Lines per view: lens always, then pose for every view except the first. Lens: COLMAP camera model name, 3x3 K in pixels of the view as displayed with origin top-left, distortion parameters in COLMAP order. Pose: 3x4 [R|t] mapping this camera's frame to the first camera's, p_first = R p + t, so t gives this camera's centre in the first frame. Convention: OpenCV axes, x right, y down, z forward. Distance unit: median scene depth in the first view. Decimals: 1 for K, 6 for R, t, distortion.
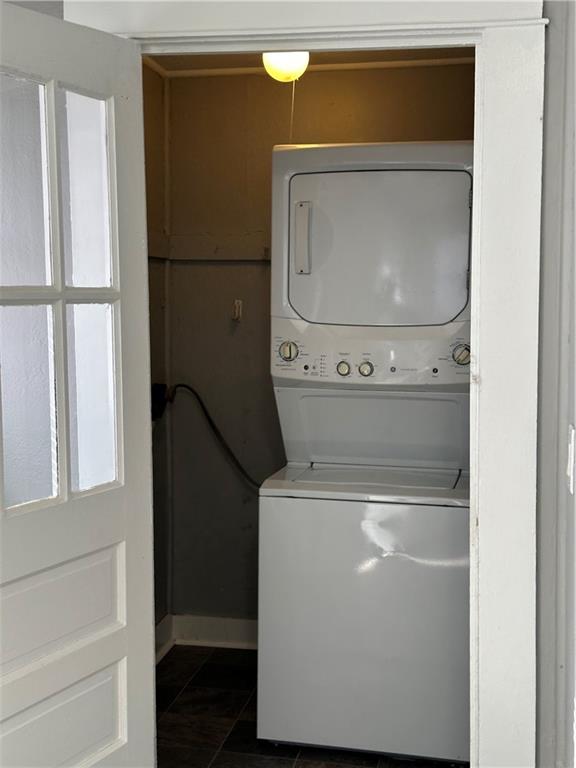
lens RADIAL K [[1098.9, 0, 293.4], [0, 1098.9, 379.4], [0, 0, 1]] dist [0.135430, 0.000000]
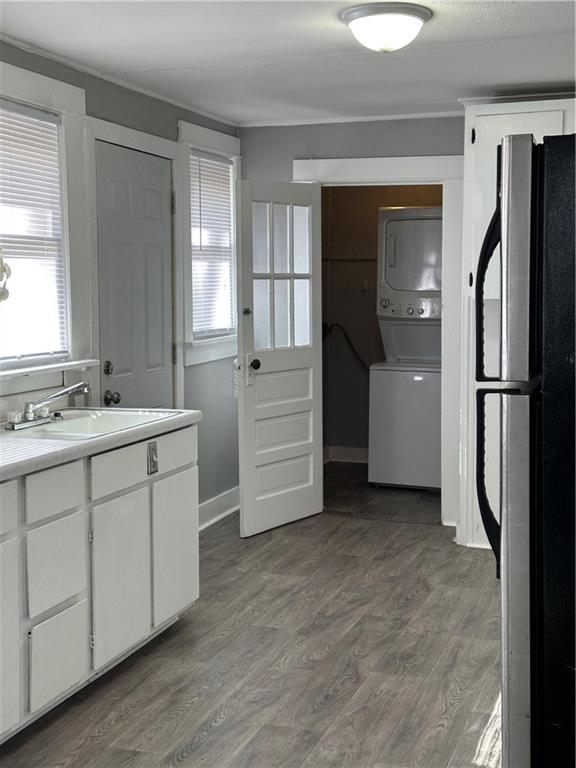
lens RADIAL K [[1098.9, 0, 286.9], [0, 1098.9, 380.6], [0, 0, 1]] dist [0.135430, 0.000000]
pose [[0.988089, 0.013896, -0.153255, 0.138990], [-0.011963, 0.999837, 0.013523, 0.099212], [0.153417, -0.011528, 0.988094, -1.162085]]
